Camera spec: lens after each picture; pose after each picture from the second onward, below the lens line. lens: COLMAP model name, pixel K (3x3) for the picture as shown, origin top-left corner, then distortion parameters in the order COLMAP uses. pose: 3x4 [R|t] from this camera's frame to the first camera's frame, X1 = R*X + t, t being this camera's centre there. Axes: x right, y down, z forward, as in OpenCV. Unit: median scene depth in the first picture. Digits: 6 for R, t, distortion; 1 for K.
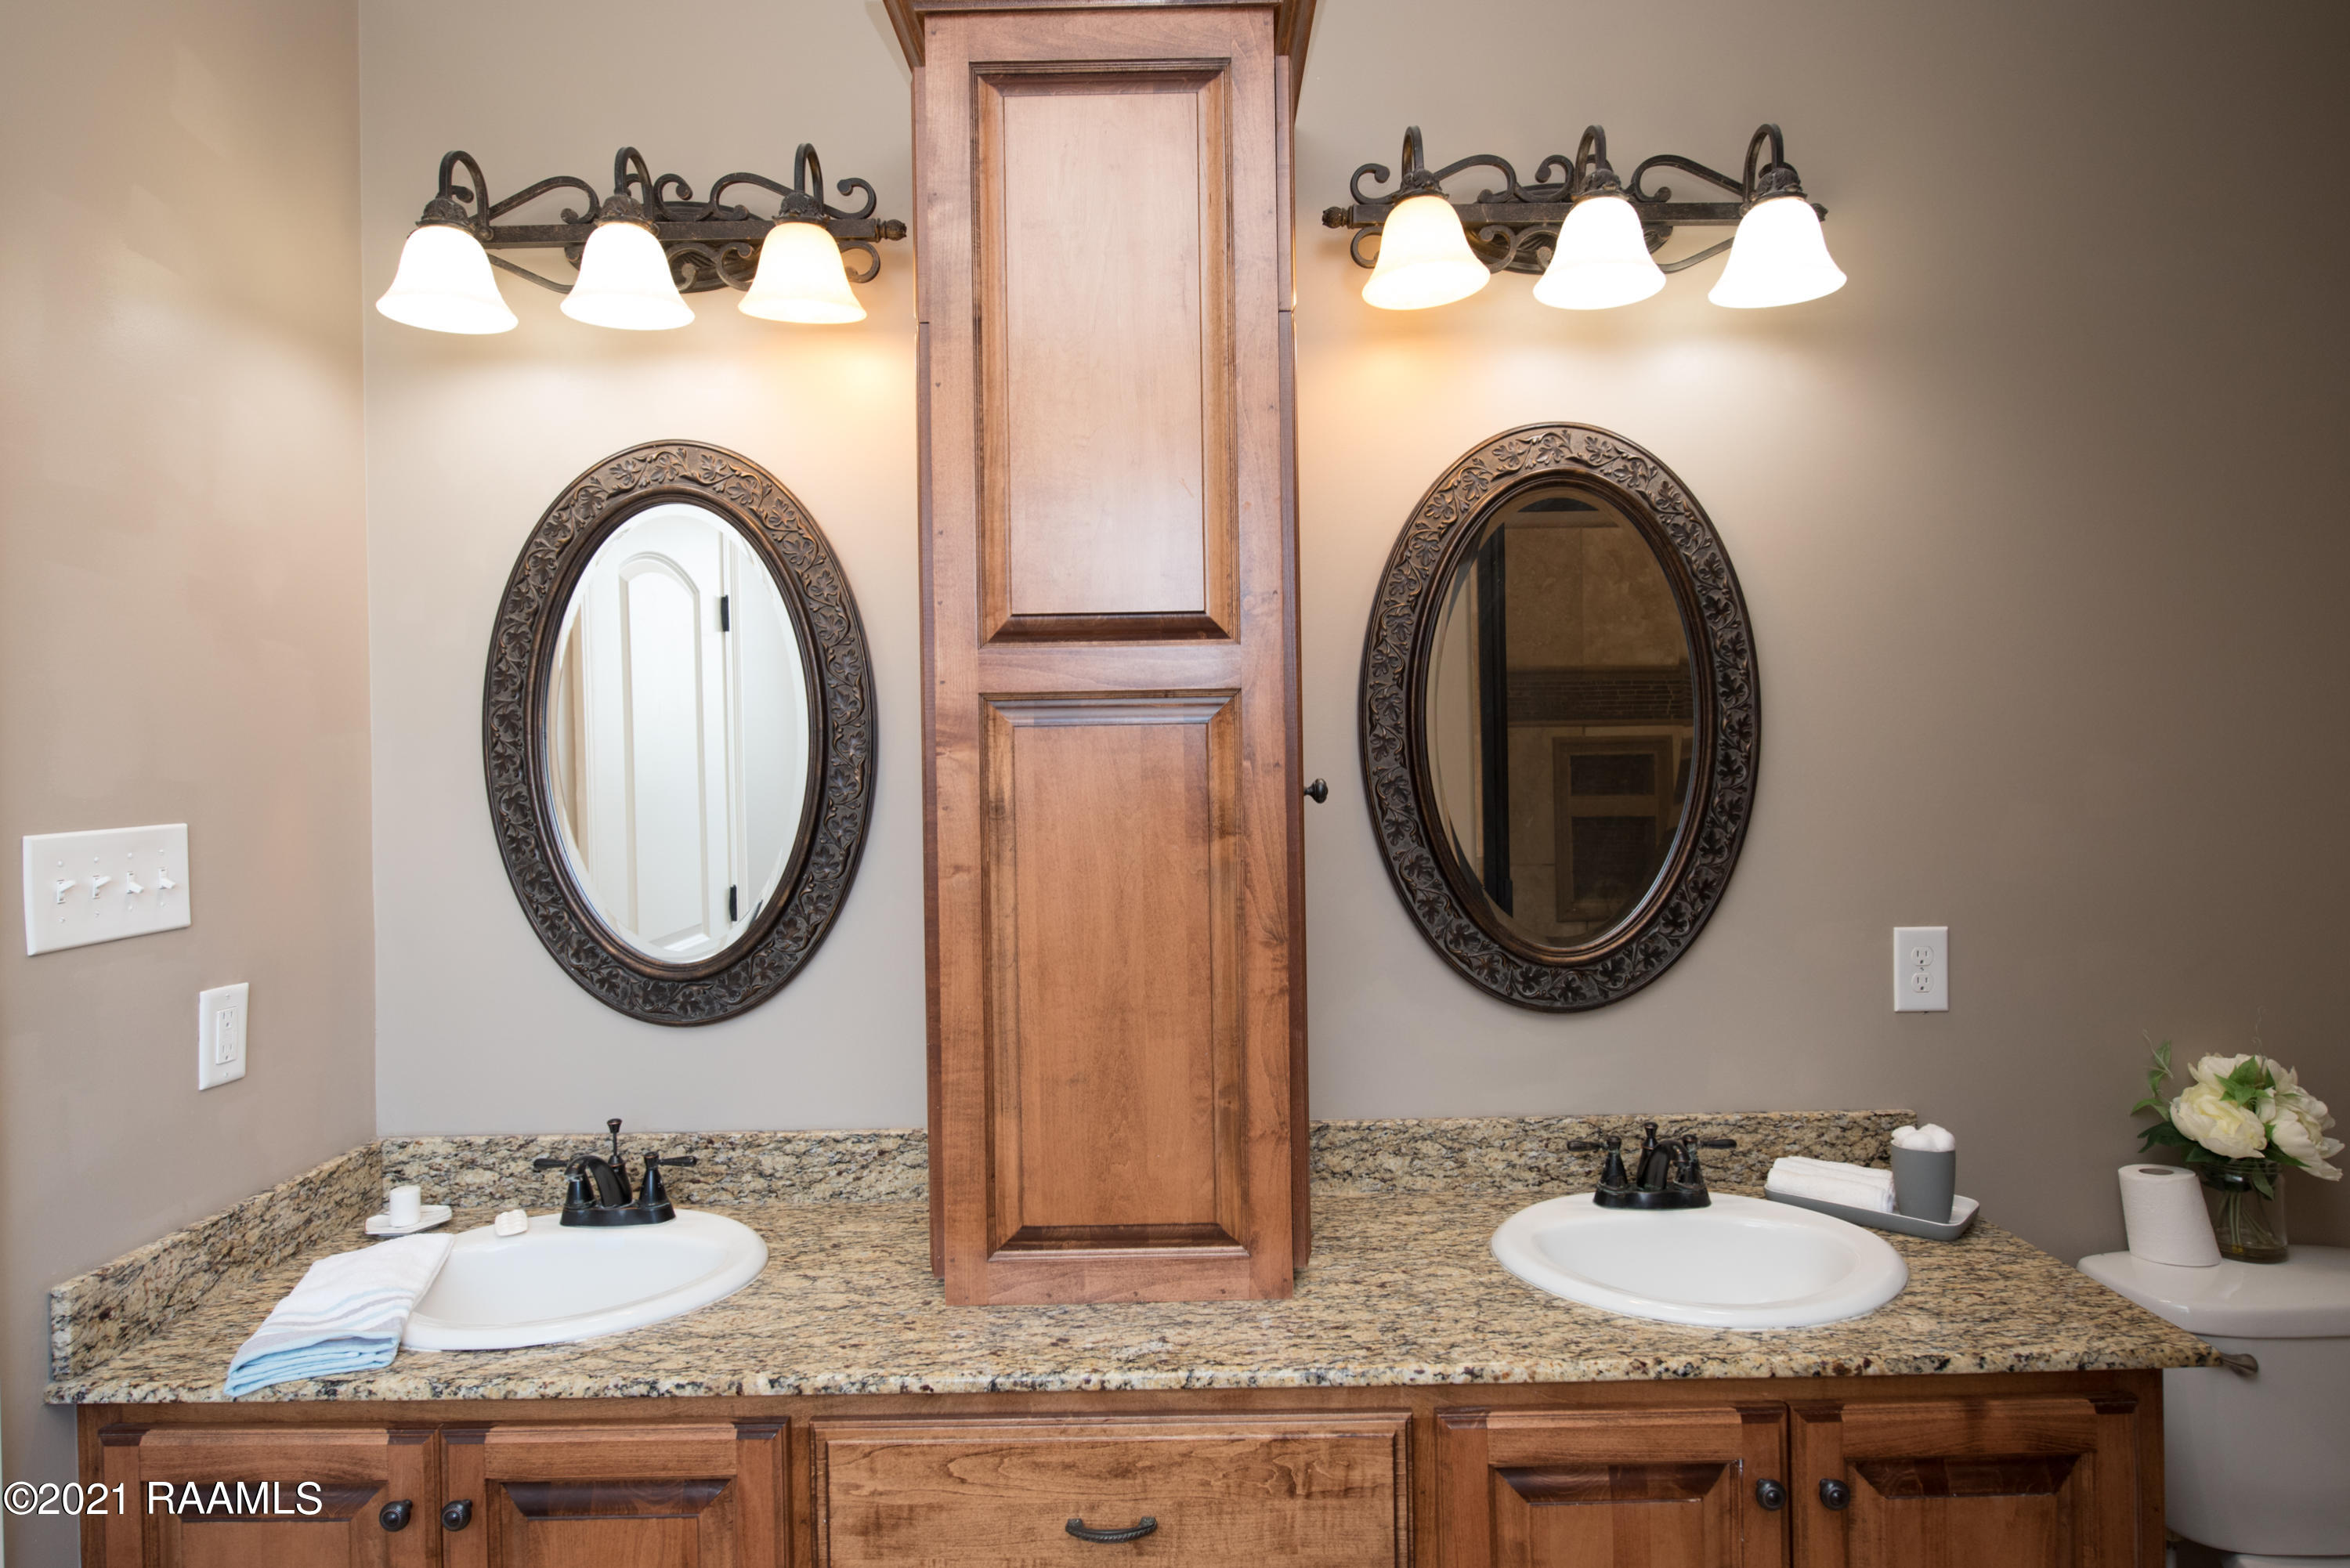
lens RADIAL K [[1282.0, 0, 1139.6], [0, 1282.0, 770.5], [0, 0, 1]] dist [0.010833, -0.005915]
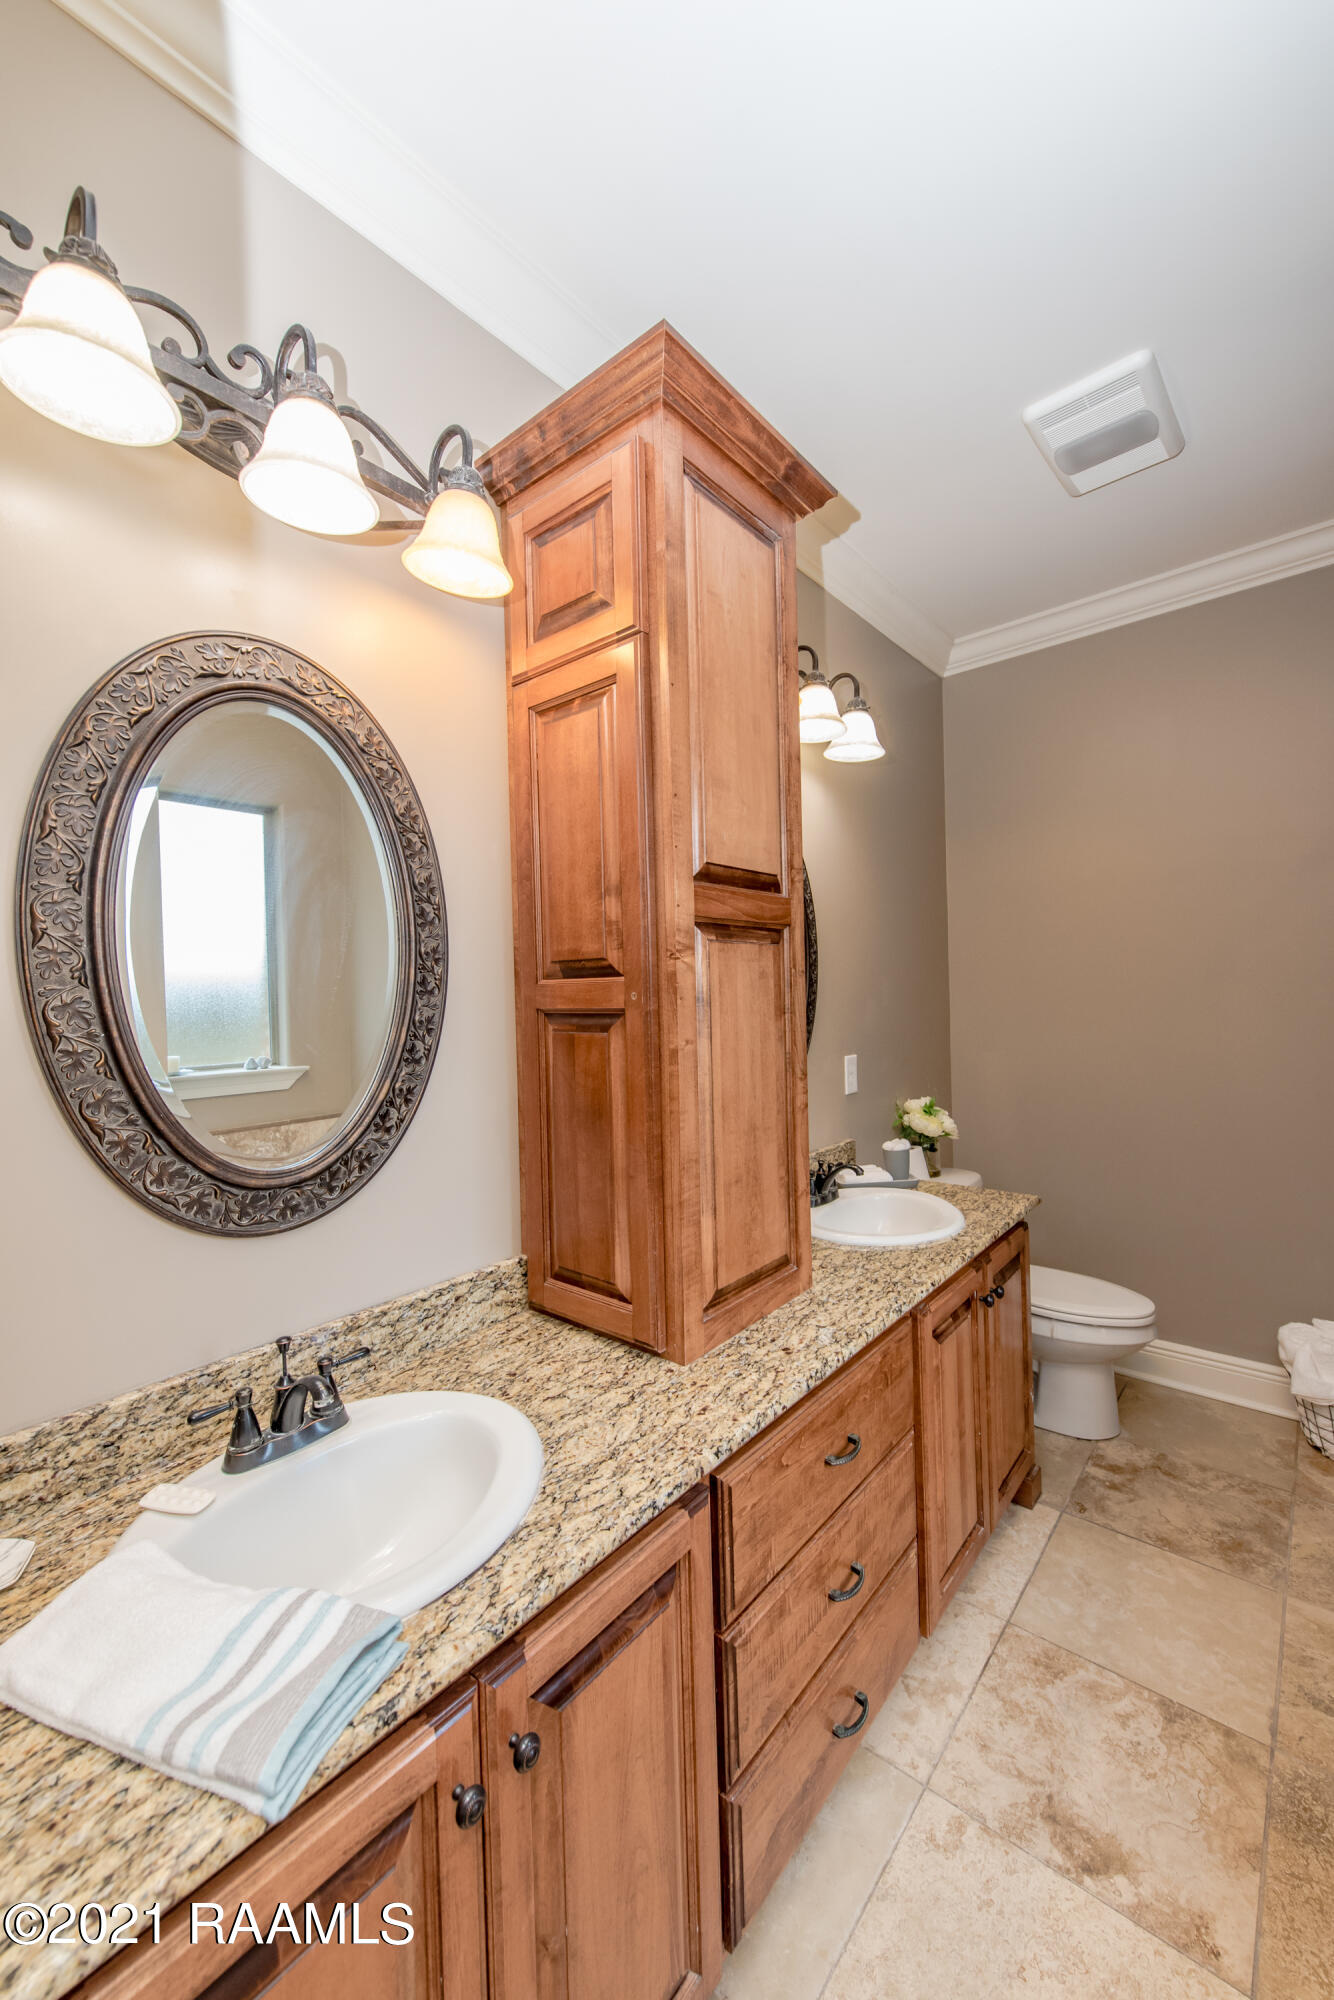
lens RADIAL K [[780.3, 0, 663.6], [0, 780.3, 998.6], [0, 0, 1]] dist [0.012470, -0.003790]
pose [[0.641926, -0.009243, 0.766711, -0.642438], [0.015403, 0.999881, -0.000843, 0.024320], [-0.766612, 0.012351, 0.641992, 0.392316]]
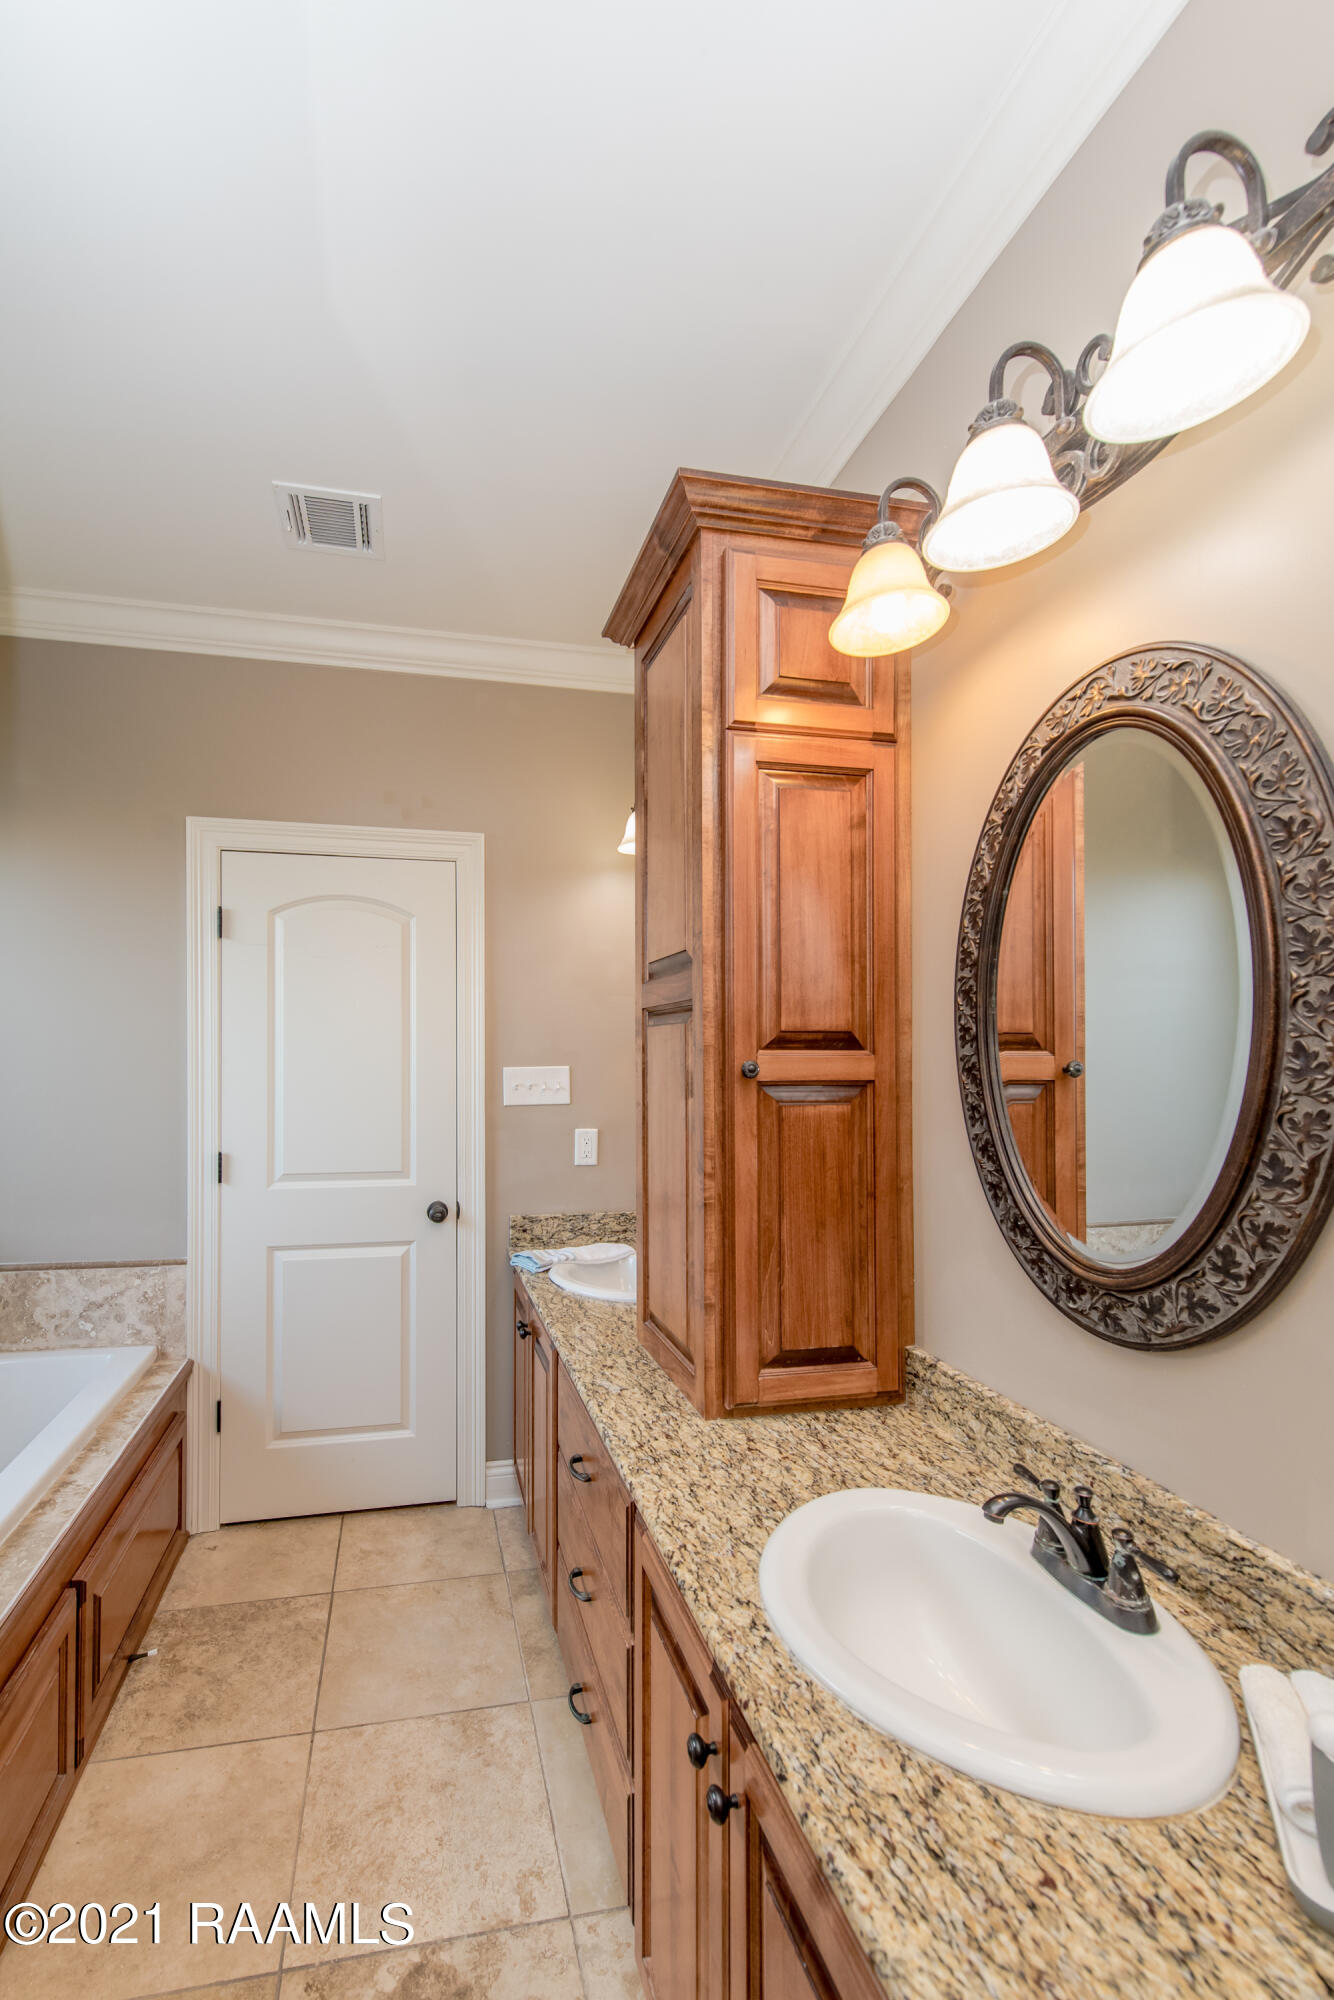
lens RADIAL K [[799.5, 0, 576.0], [0, 799.5, 1041.9], [0, 0, 1]] dist [0.000983, -0.000050]
pose [[0.213629, -0.000578, -0.976915, 0.785548], [-0.001875, 0.999998, -0.001002, -0.011949], [0.976913, 0.002046, 0.213627, 0.537496]]
